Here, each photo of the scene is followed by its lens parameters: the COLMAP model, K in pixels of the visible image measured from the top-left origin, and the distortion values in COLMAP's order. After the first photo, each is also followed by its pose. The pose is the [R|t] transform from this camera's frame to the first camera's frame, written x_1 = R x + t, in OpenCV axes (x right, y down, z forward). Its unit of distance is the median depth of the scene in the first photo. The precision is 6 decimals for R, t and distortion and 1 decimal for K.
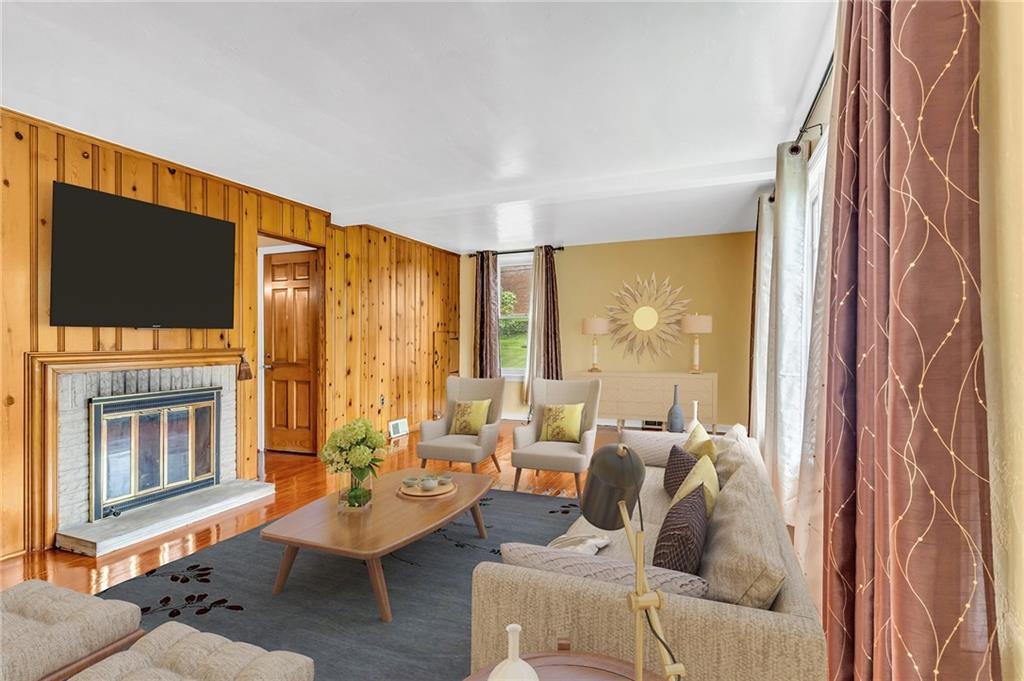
lens RADIAL K [[498.9, 0, 513.2], [0, 498.9, 342.0], [0, 0, 1]] dist [0.000502, 0.003215]
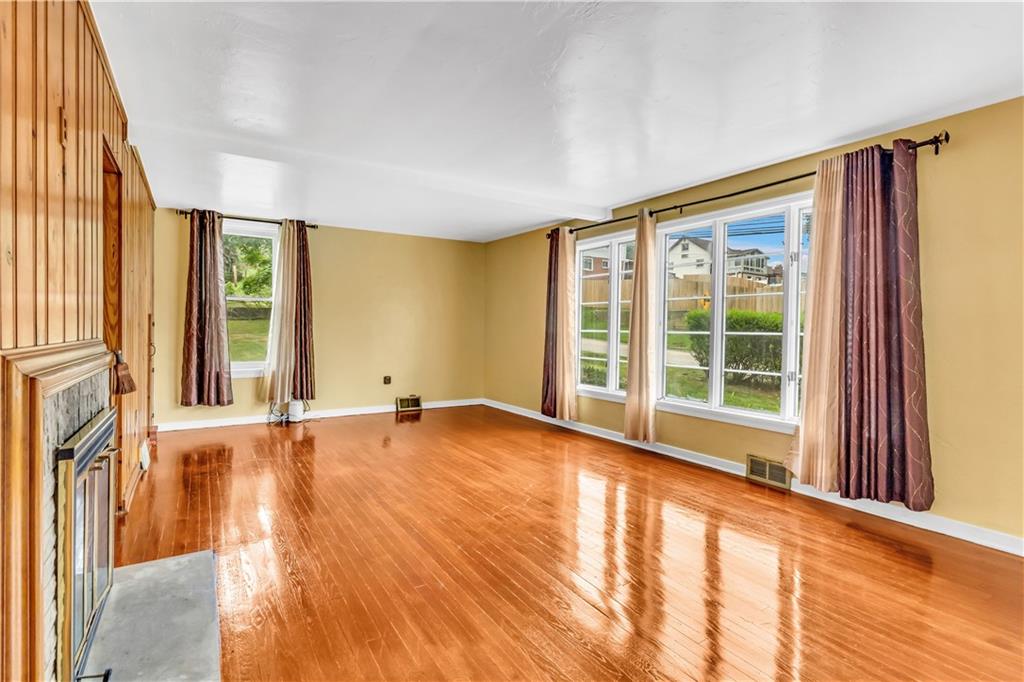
lens RADIAL K [[498.9, 0, 514.4], [0, 498.9, 336.5], [0, 0, 1]] dist [0.000502, 0.003215]
pose [[0.584374, -0.005545, 0.811465, -0.411280], [-0.006075, 0.999919, 0.011208, 0.000081], [-0.811462, -0.011479, 0.584293, 0.164259]]
